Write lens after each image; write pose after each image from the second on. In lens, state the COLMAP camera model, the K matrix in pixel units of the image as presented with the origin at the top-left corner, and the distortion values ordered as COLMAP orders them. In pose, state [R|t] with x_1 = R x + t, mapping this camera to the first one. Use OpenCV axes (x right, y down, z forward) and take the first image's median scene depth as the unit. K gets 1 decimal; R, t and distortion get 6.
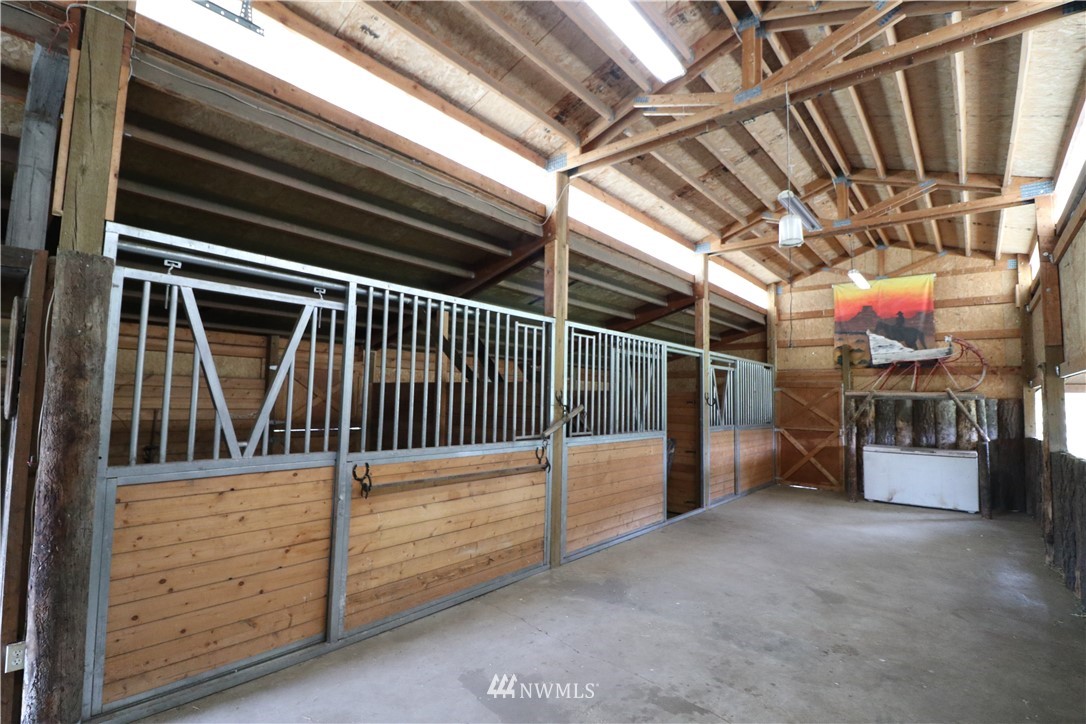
lens RADIAL K [[508.1, 0, 543.0], [0, 508.1, 362.0], [0, 0, 1]] dist [-0.001191, -0.000267]
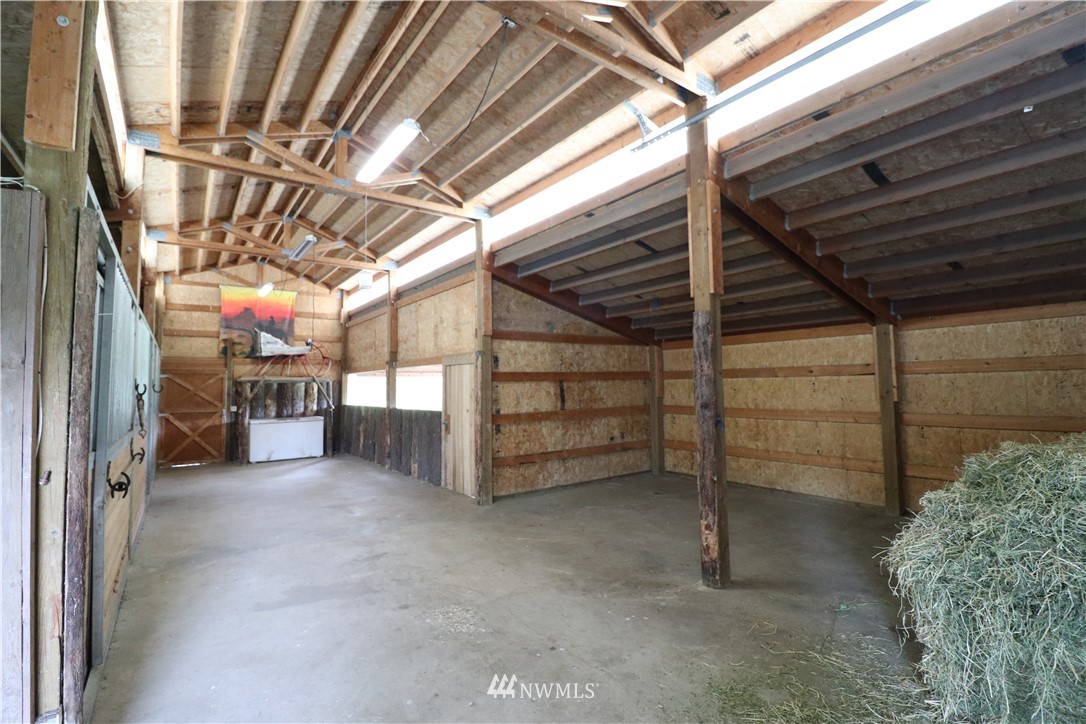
lens RADIAL K [[508.1, 0, 543.0], [0, 508.1, 362.0], [0, 0, 1]] dist [-0.001191, -0.000267]
pose [[0.216398, 0.020274, 0.976095, -0.430458], [-0.047788, 0.998806, -0.010151, -0.000733], [-0.975135, -0.044449, 0.217109, 0.028386]]
